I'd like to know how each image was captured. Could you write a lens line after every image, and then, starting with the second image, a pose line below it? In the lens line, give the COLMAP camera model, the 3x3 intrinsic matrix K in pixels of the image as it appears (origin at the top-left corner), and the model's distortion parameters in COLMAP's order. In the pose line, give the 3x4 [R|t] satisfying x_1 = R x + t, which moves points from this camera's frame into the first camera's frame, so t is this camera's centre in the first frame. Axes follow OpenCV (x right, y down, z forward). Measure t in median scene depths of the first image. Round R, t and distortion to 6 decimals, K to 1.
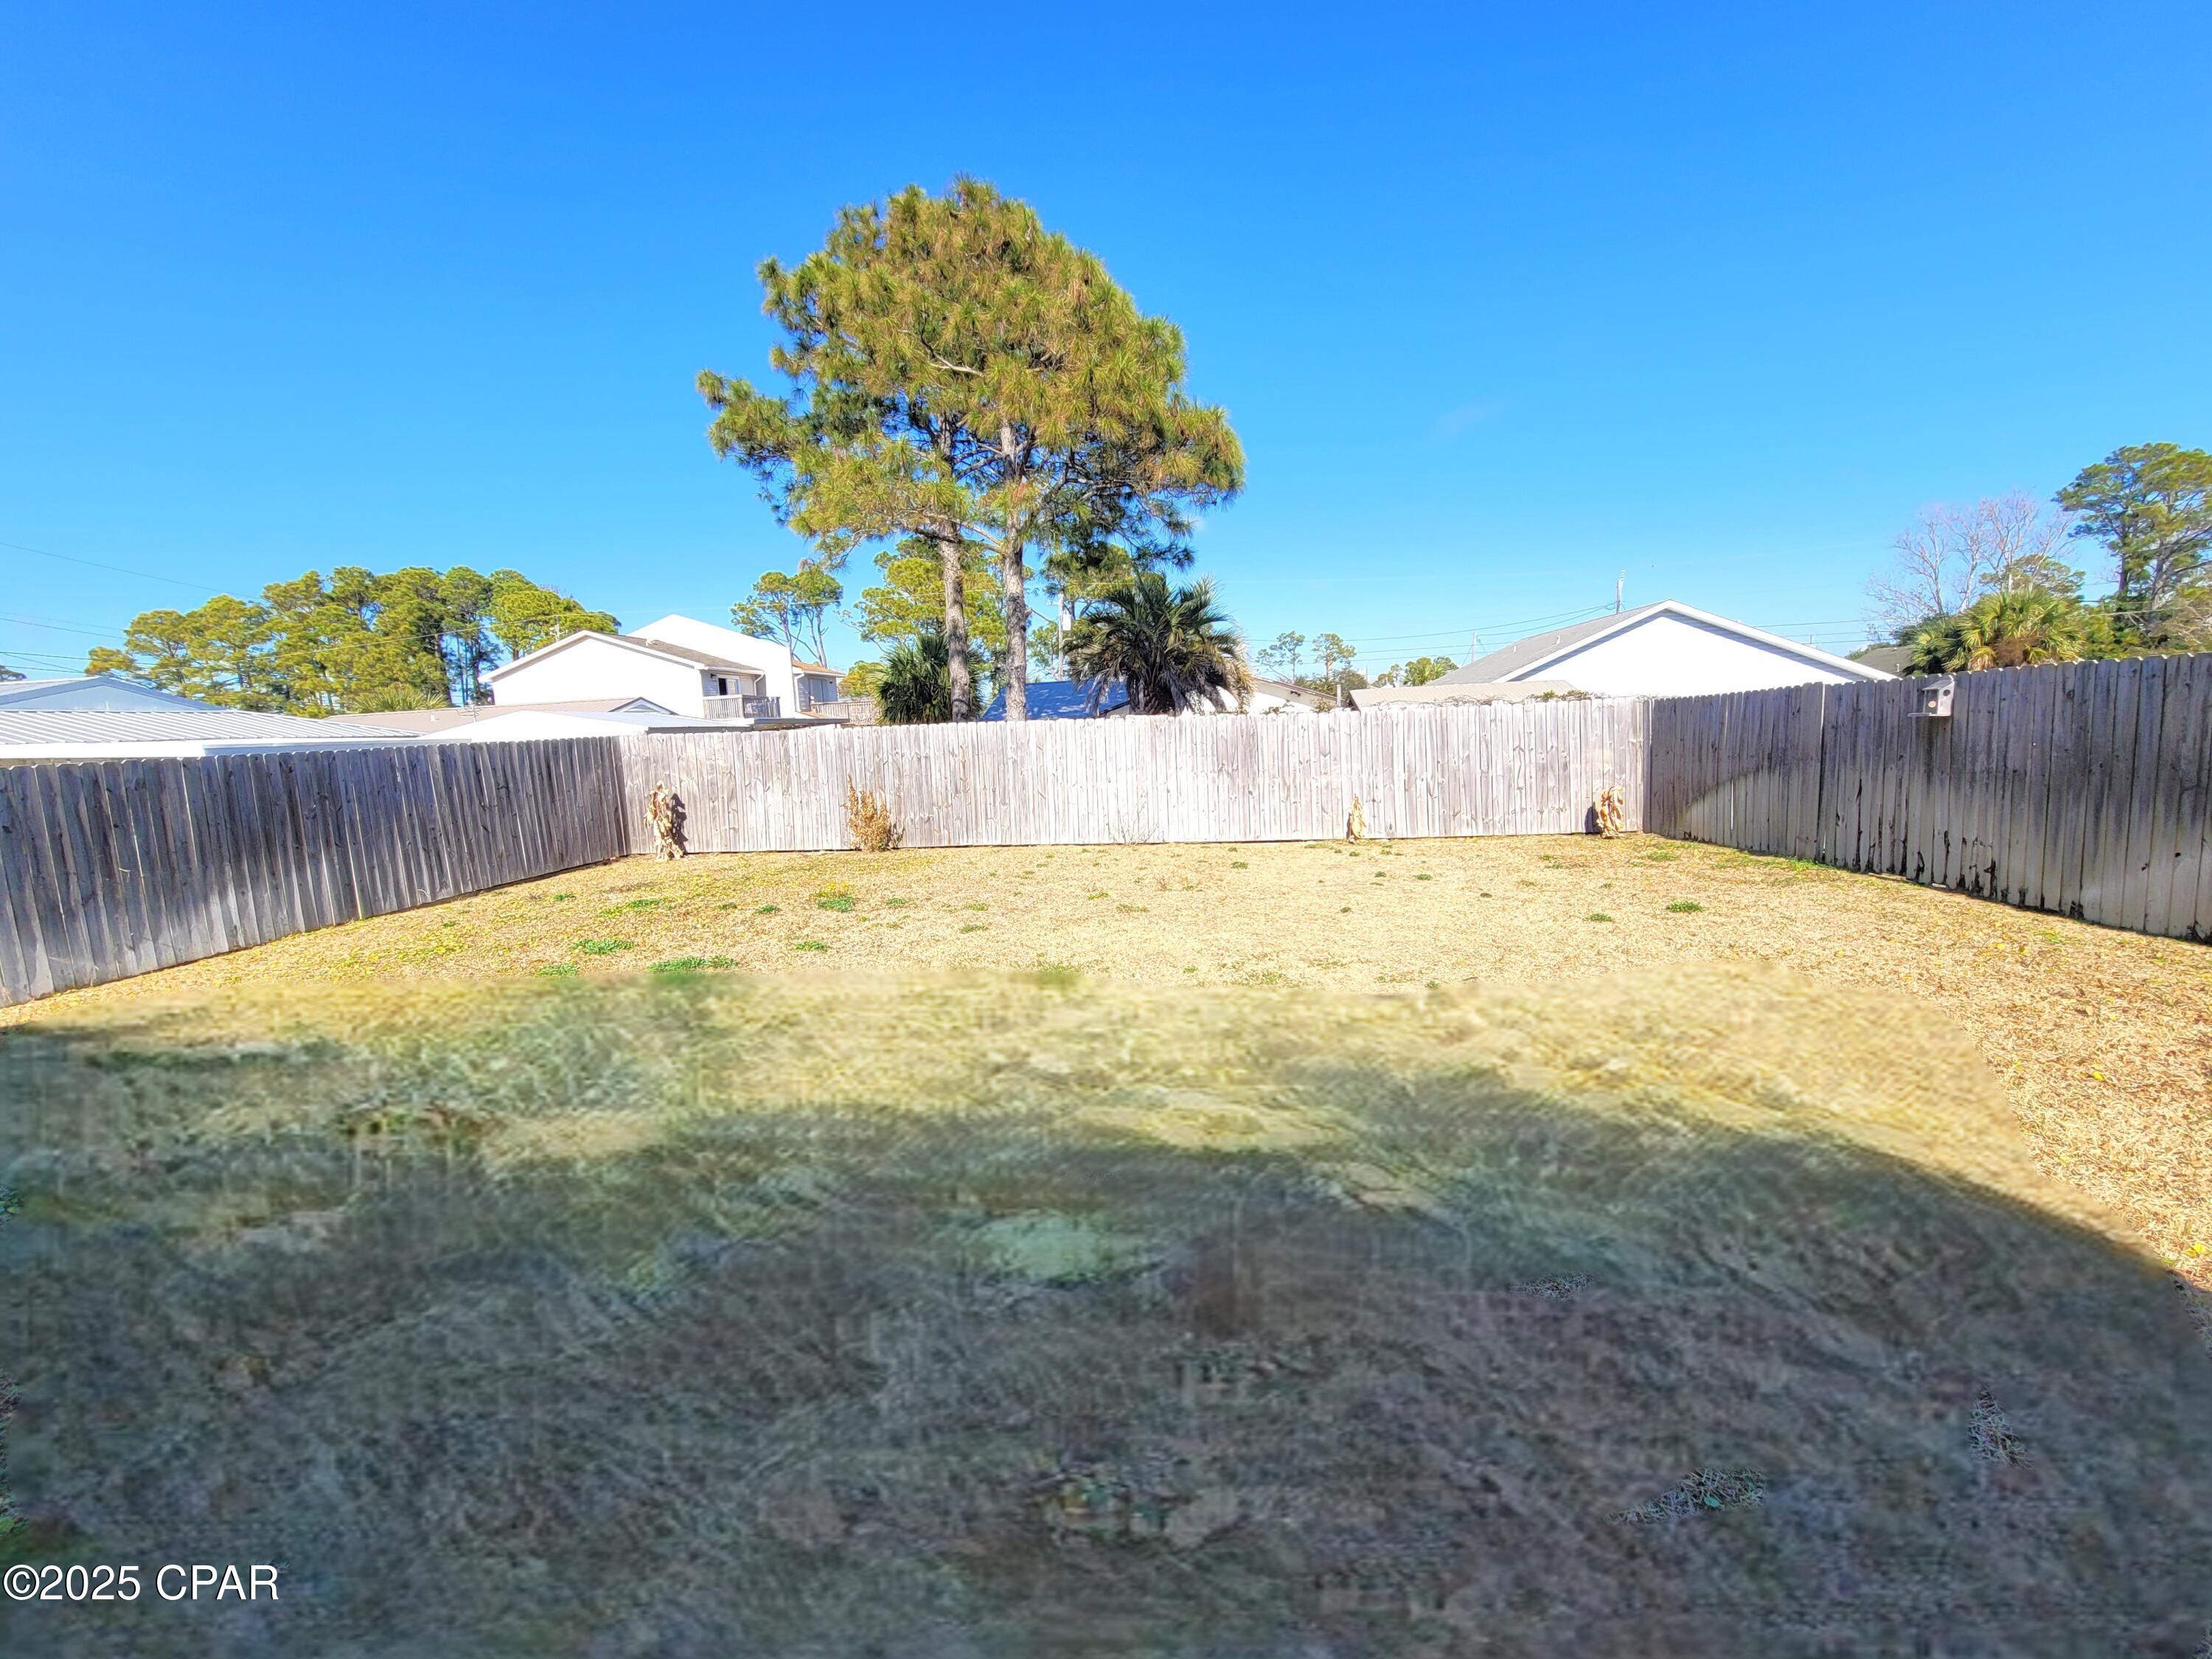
lens RADIAL K [[885.8, 0, 1111.2], [0, 885.8, 833.0], [0, 0, 1]] dist [-0.001925, 0.000170]
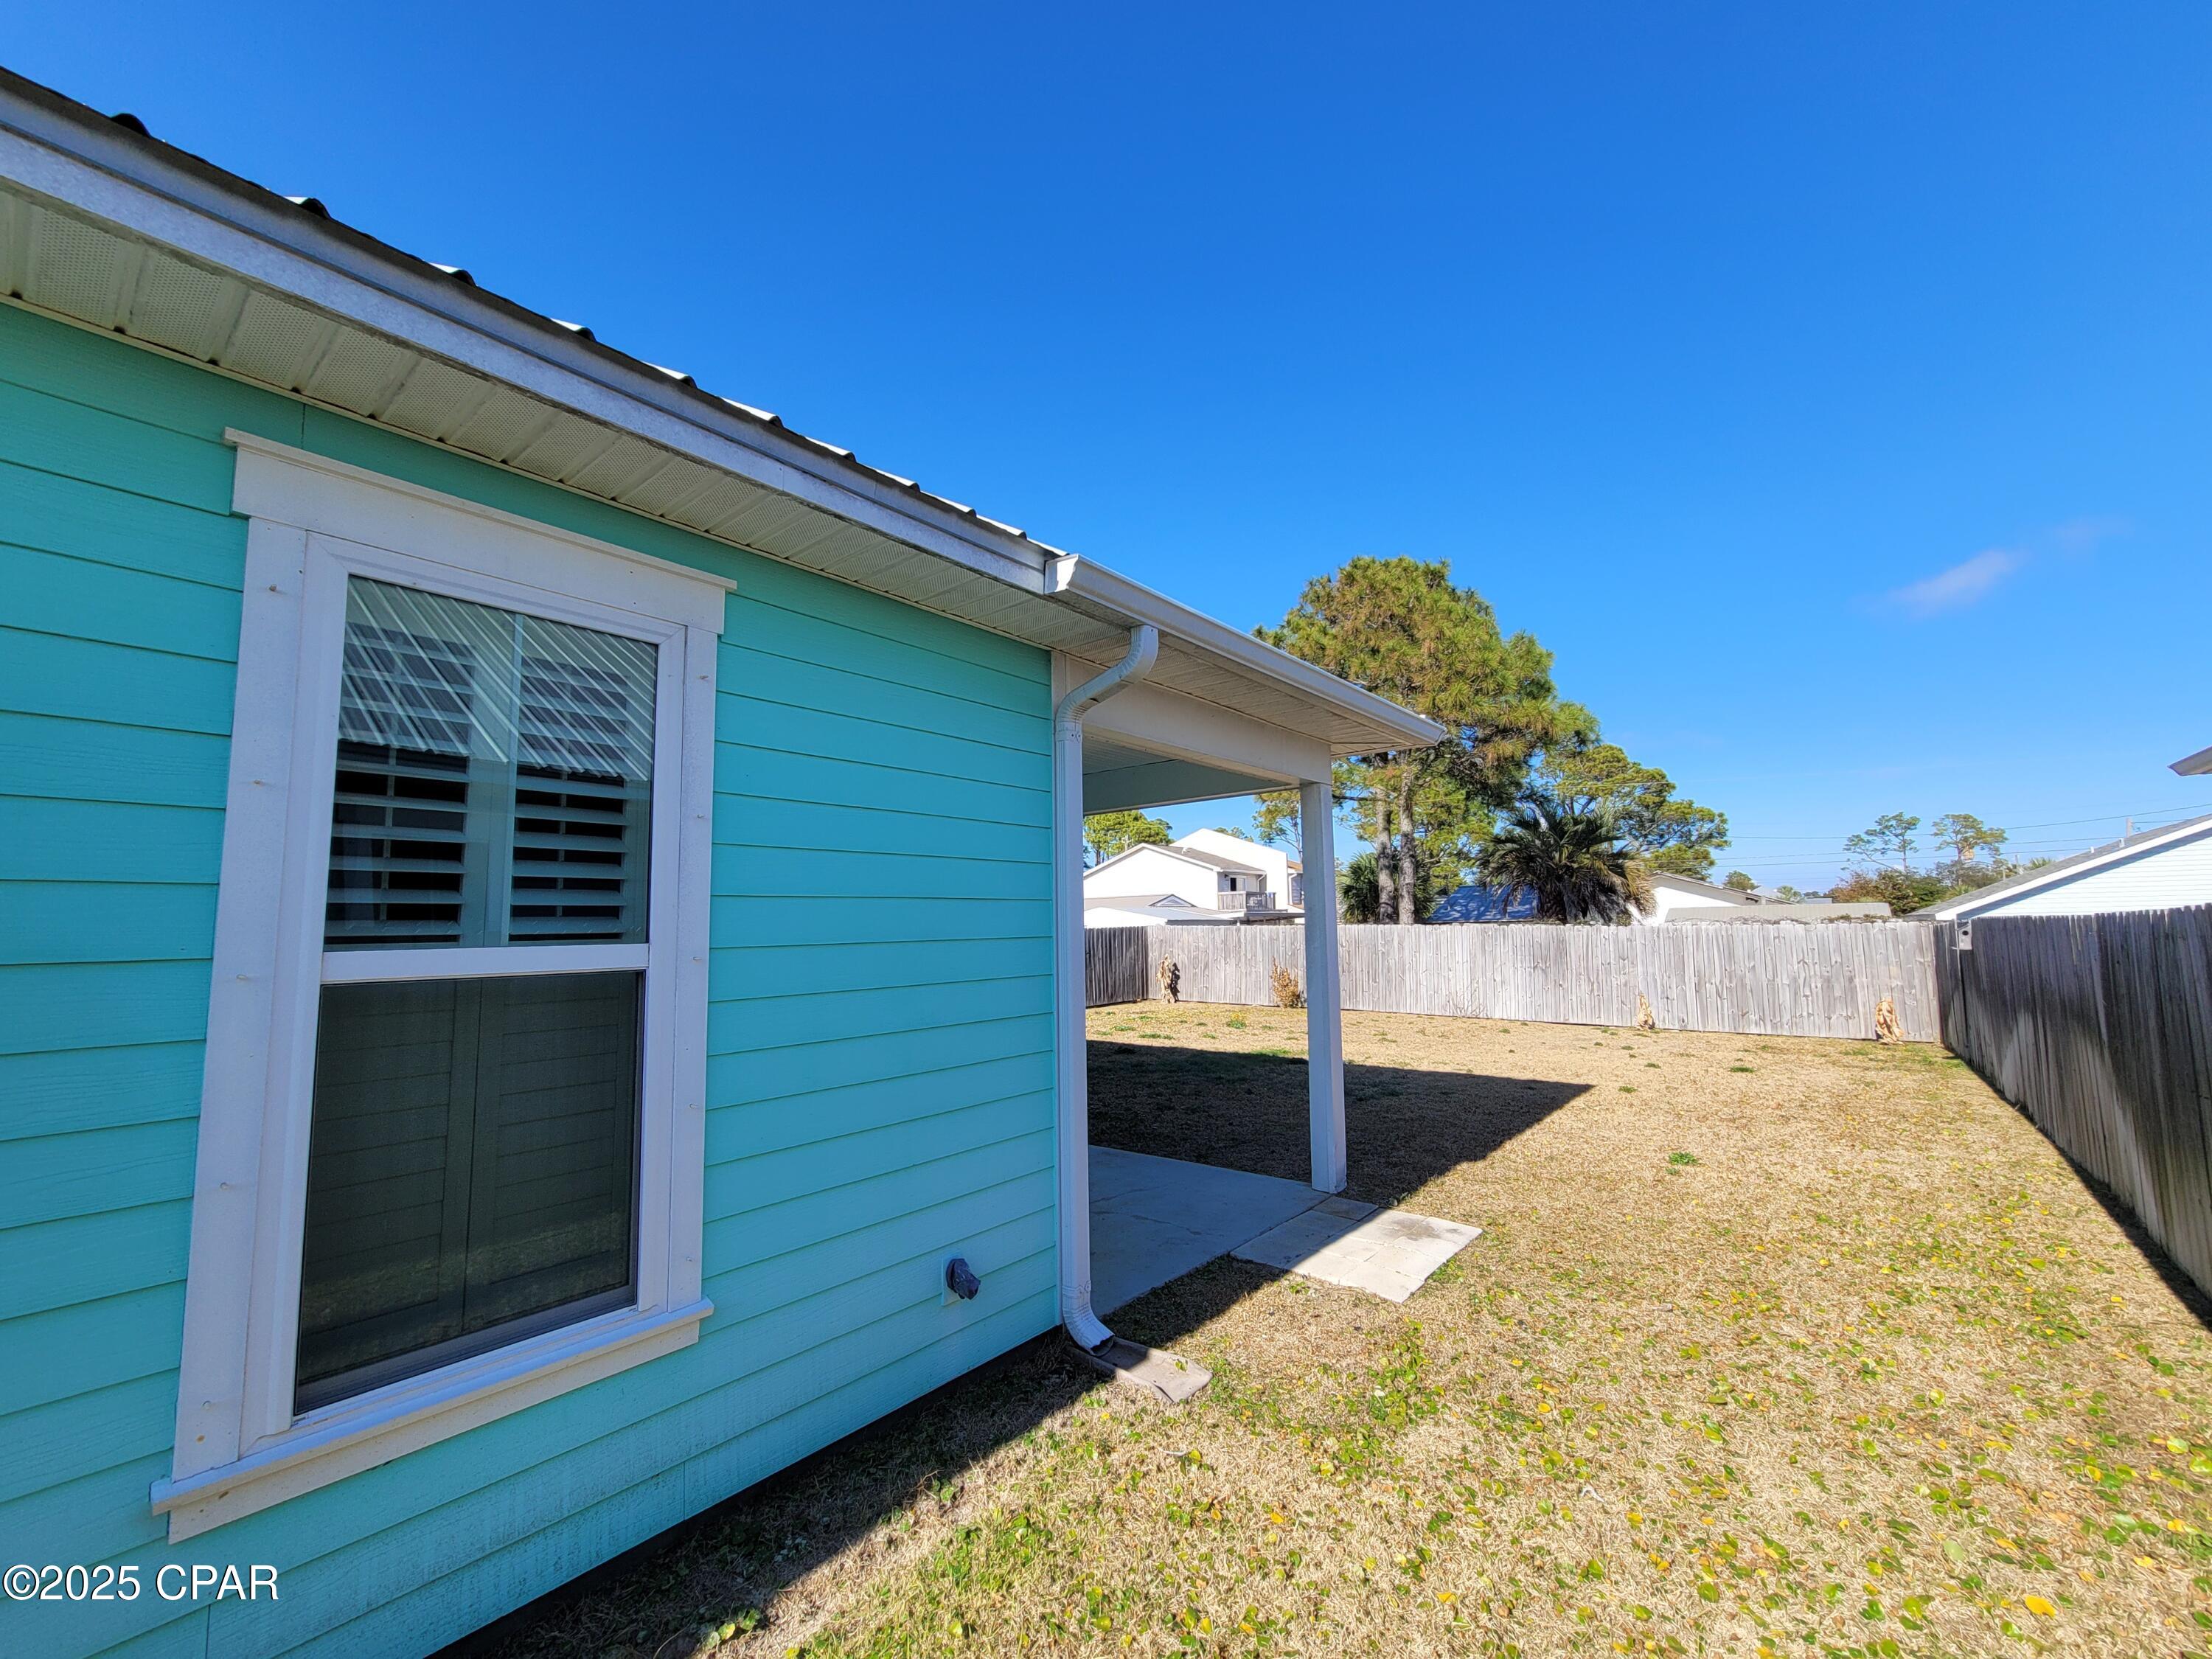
lens RADIAL K [[923.6, 0, 1125.9], [0, 923.6, 834.4], [0, 0, 1]] dist [-0.001727, 0.000687]
pose [[0.851156, -0.019393, -0.524554, 0.322765], [-0.087330, 0.980158, -0.177941, 0.033960], [0.517597, 0.197265, 0.832574, -0.500459]]
